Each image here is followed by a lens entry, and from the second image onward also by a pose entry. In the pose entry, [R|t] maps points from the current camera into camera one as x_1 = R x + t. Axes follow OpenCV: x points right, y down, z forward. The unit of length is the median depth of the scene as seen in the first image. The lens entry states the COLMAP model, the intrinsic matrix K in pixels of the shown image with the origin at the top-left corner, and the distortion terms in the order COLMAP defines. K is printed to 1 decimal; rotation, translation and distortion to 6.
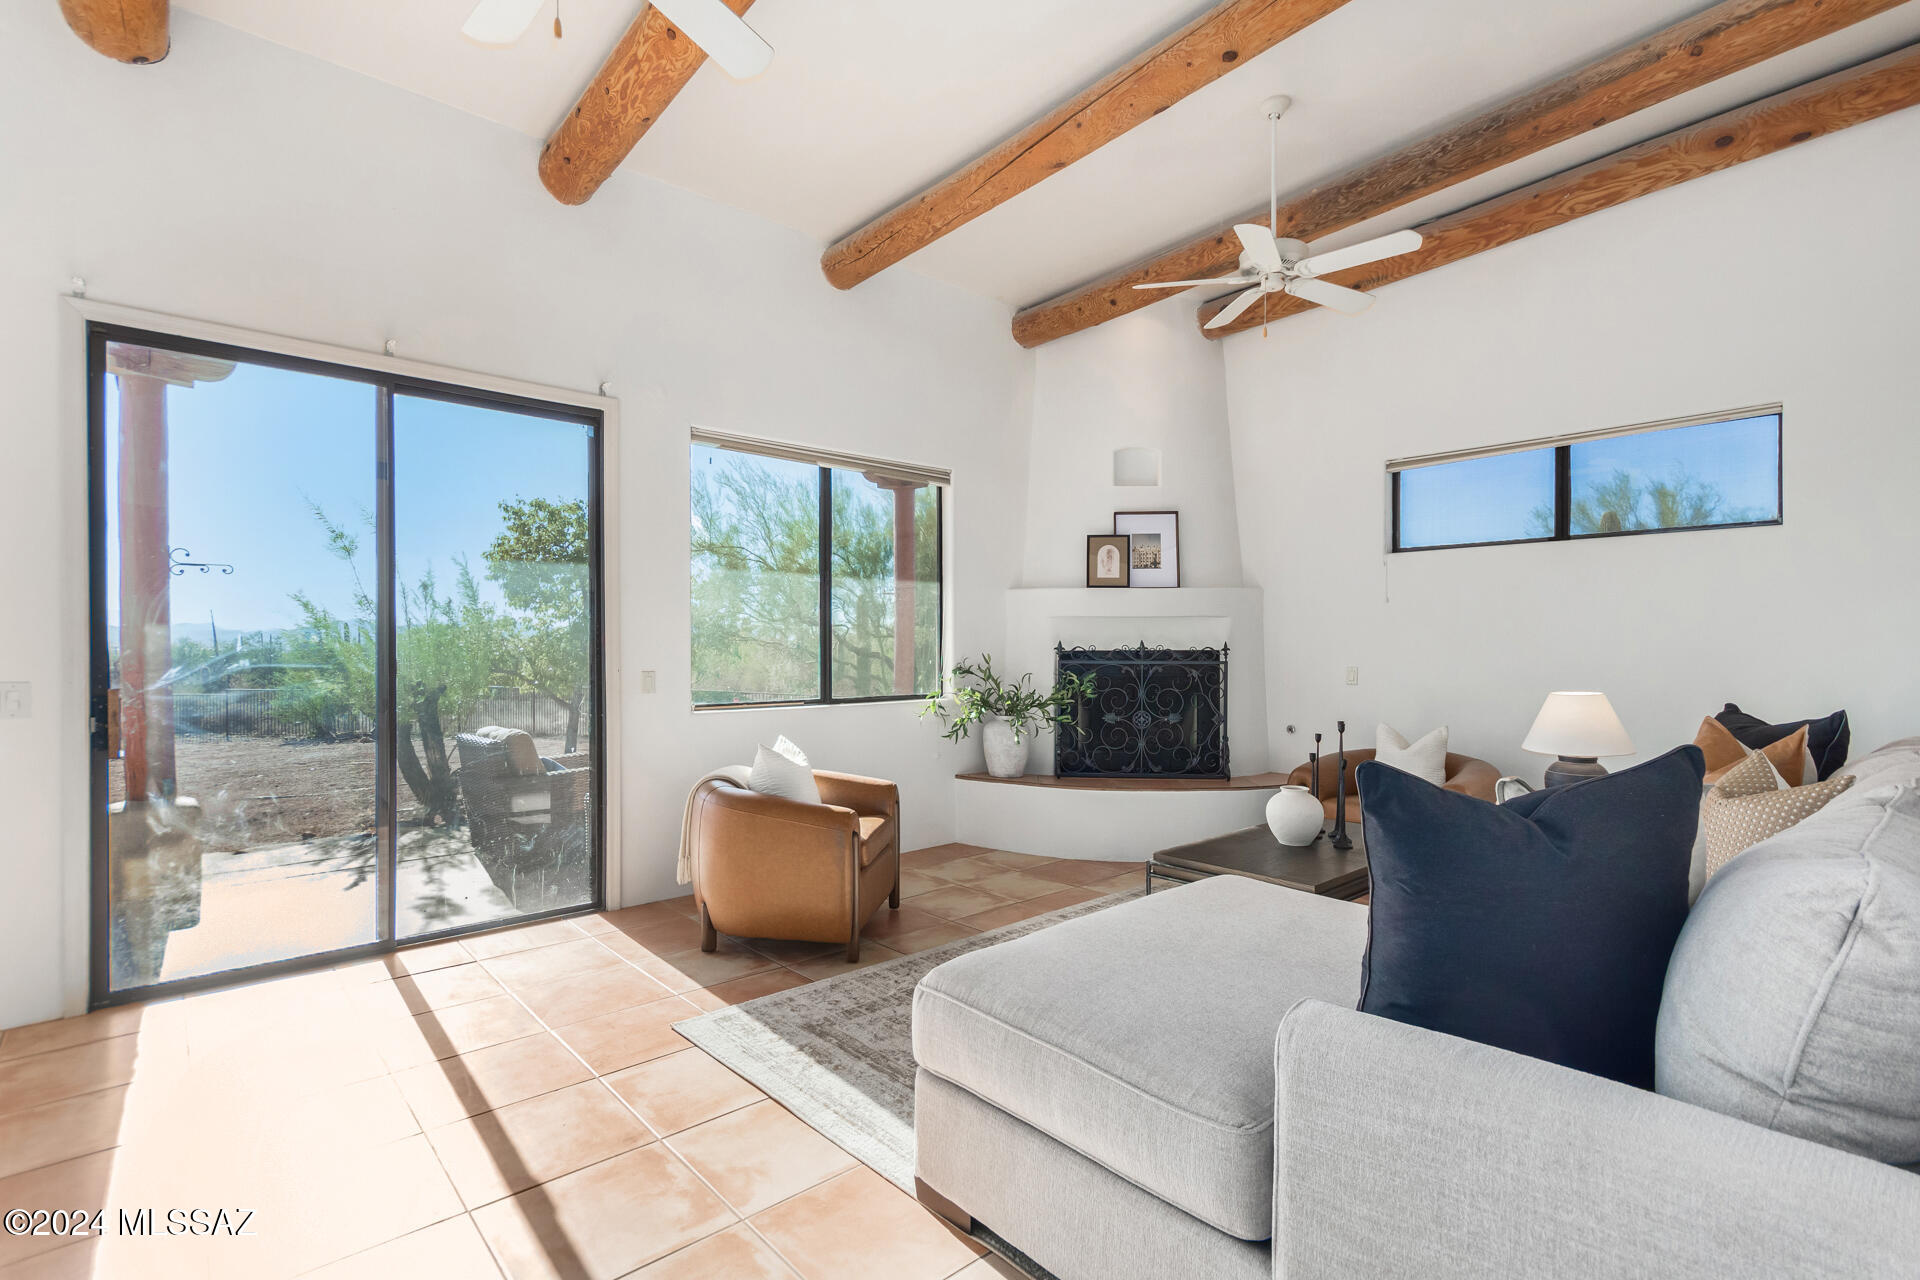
lens RADIAL K [[904.5, 0, 959.3], [0, 904.5, 641.4], [0, 0, 1]] dist [0.011841, -0.000725]
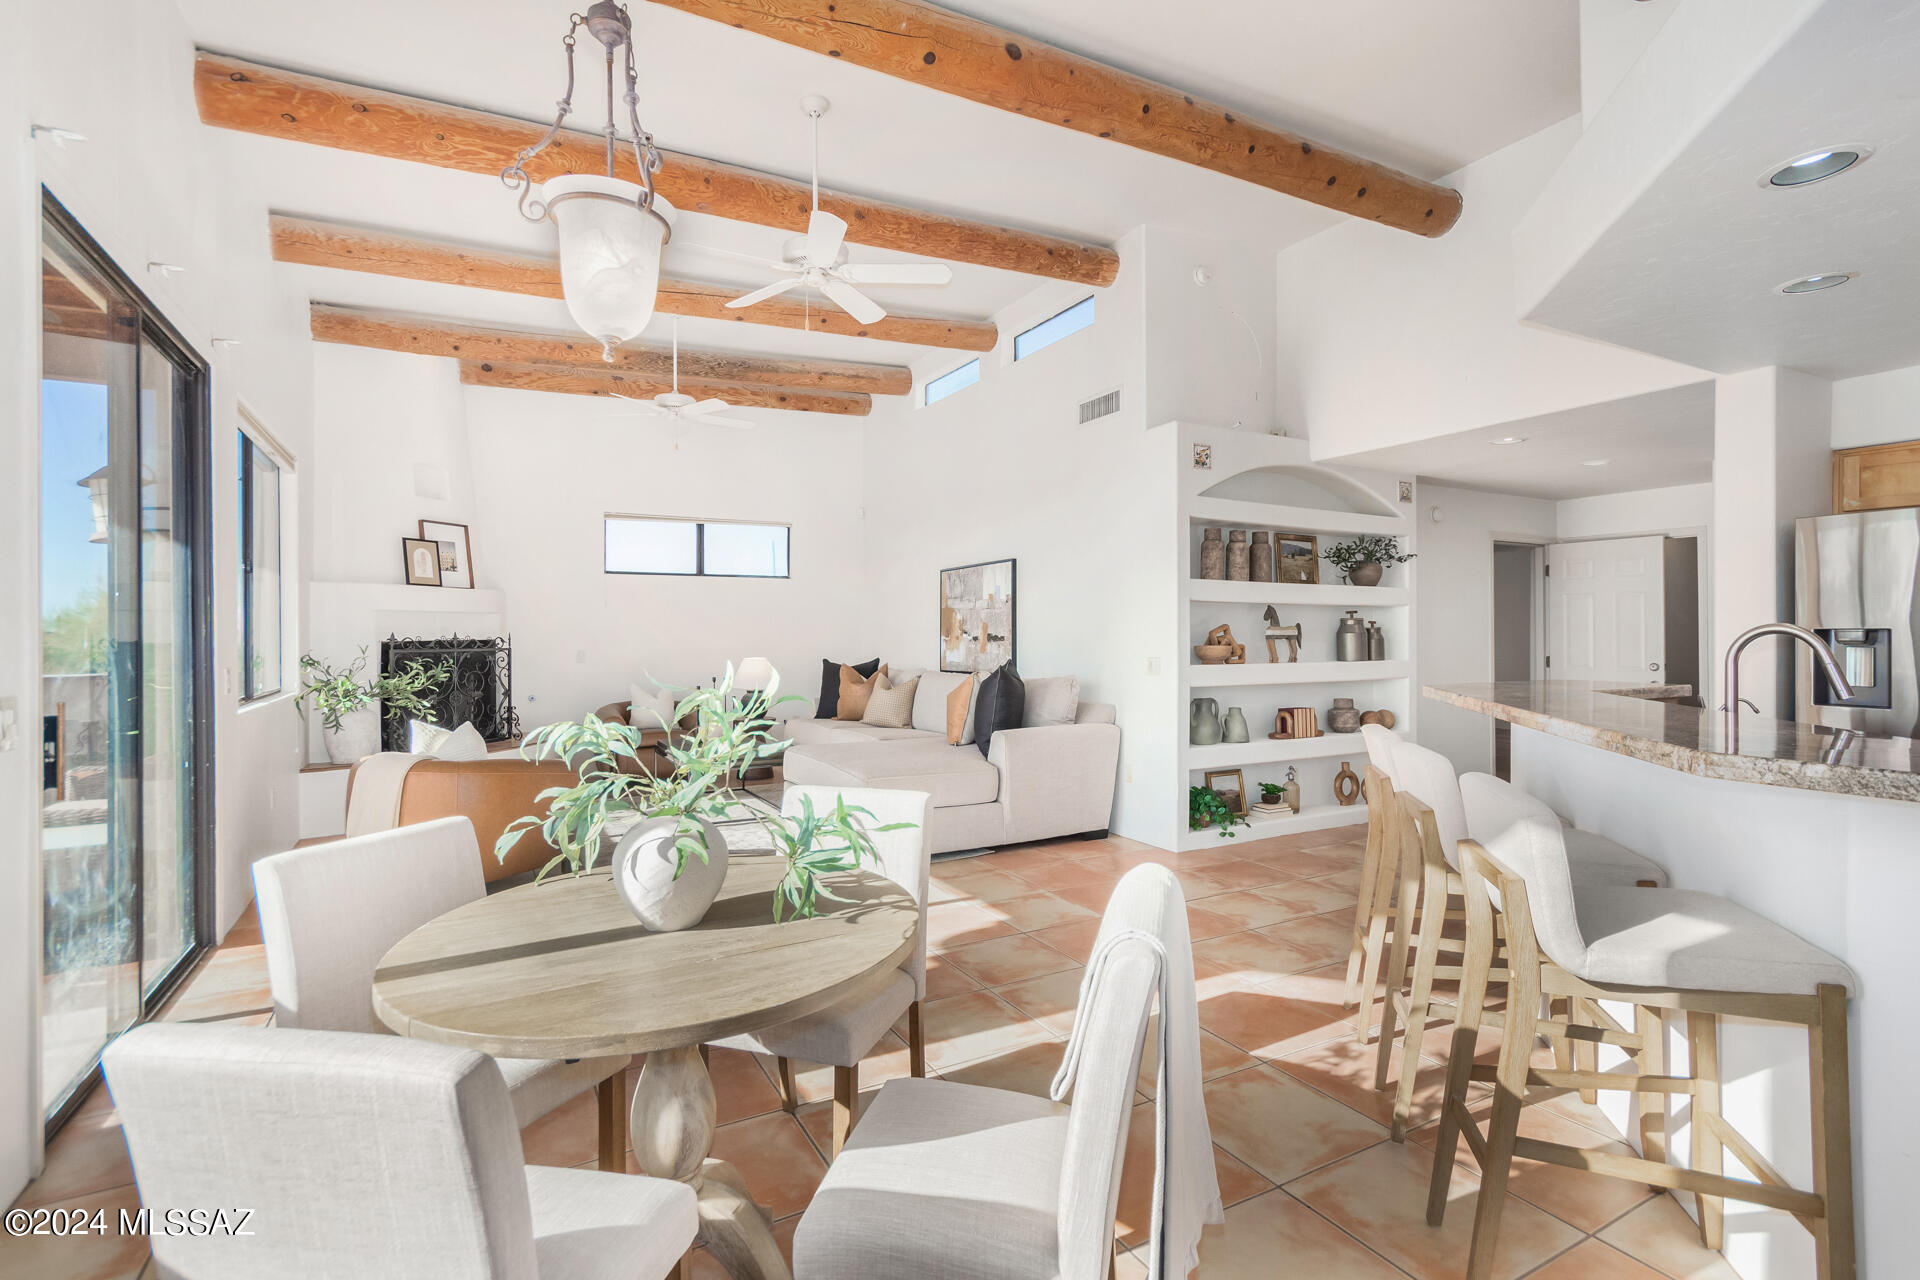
lens RADIAL K [[904.5, 0, 968.3], [0, 904.5, 629.0], [0, 0, 1]] dist [0.011841, -0.000725]
pose [[0.217780, 0.002626, 0.975994, -0.820987], [0.000069, 0.999996, -0.002706, -0.001733], [-0.975998, 0.000657, 0.217779, 0.081760]]
